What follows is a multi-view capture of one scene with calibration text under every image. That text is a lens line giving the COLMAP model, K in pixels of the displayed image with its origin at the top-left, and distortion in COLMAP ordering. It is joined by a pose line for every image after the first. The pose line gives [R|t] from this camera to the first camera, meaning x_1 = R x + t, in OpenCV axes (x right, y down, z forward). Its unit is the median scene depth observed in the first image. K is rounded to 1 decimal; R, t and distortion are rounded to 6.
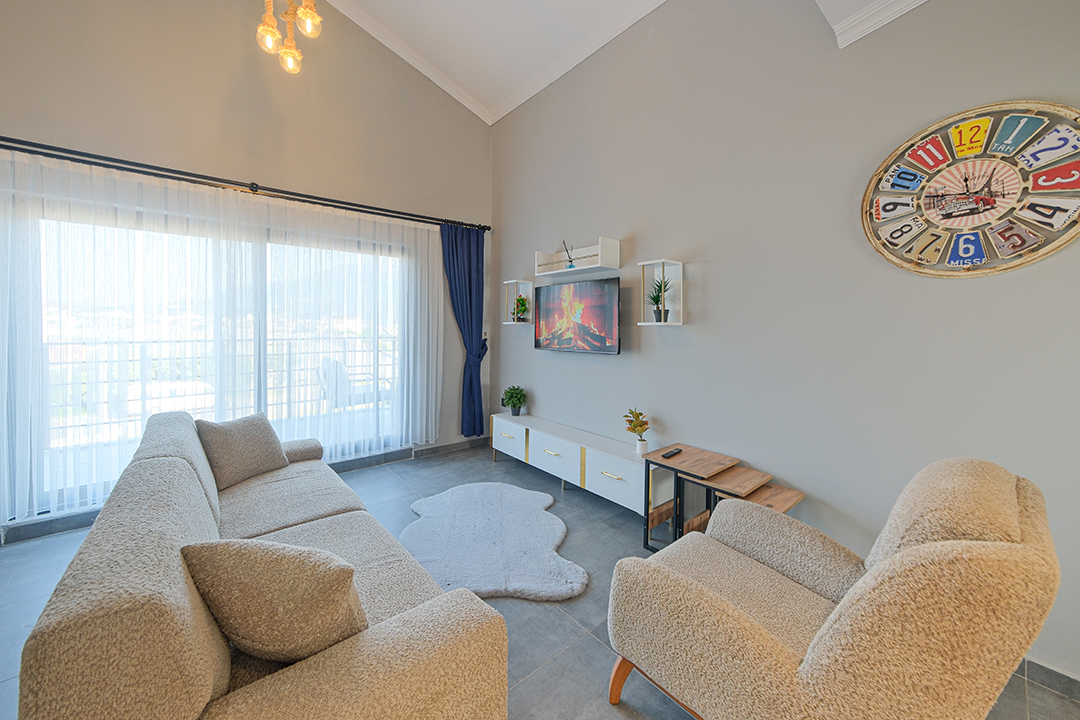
lens RADIAL K [[396.0, 0, 535.1], [0, 396.0, 329.9], [0, 0, 1]] dist [0.000670, 0.000095]
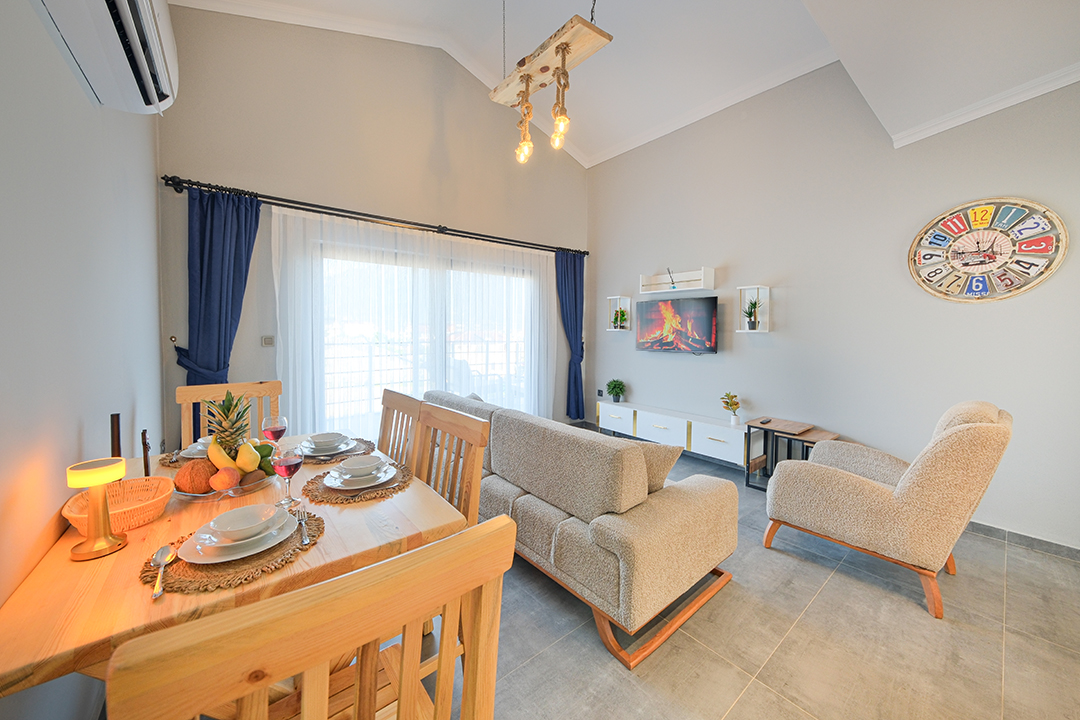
lens RADIAL K [[392.3, 0, 534.9], [0, 392.3, 343.0], [0, 0, 1]] dist [-0.000858, 0.000093]
pose [[0.999873, 0.001658, -0.015870, -0.632692], [-0.001332, 0.999788, 0.020540, -0.001062], [0.015901, -0.020516, 0.999663, -0.579365]]
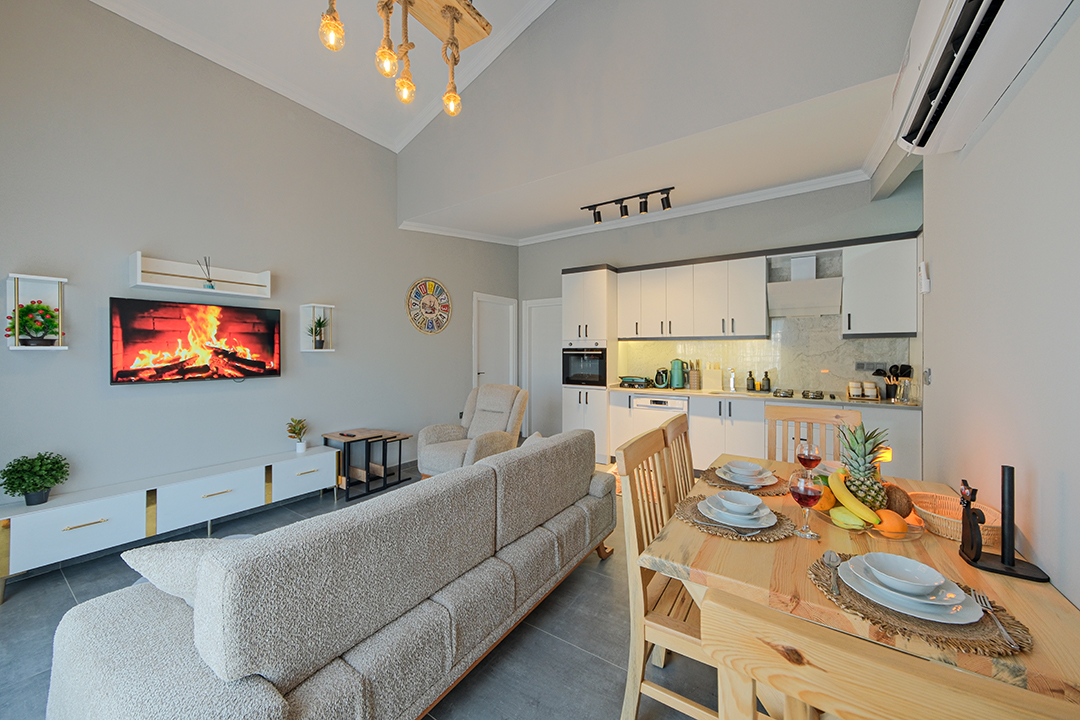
lens RADIAL K [[392.3, 0, 534.9], [0, 392.3, 343.0], [0, 0, 1]] dist [-0.000858, 0.000093]
pose [[-0.270039, 0.013802, 0.962750, -1.760281], [0.005753, 0.999903, -0.012721, -0.027011], [-0.962832, 0.002103, -0.270092, 0.948599]]
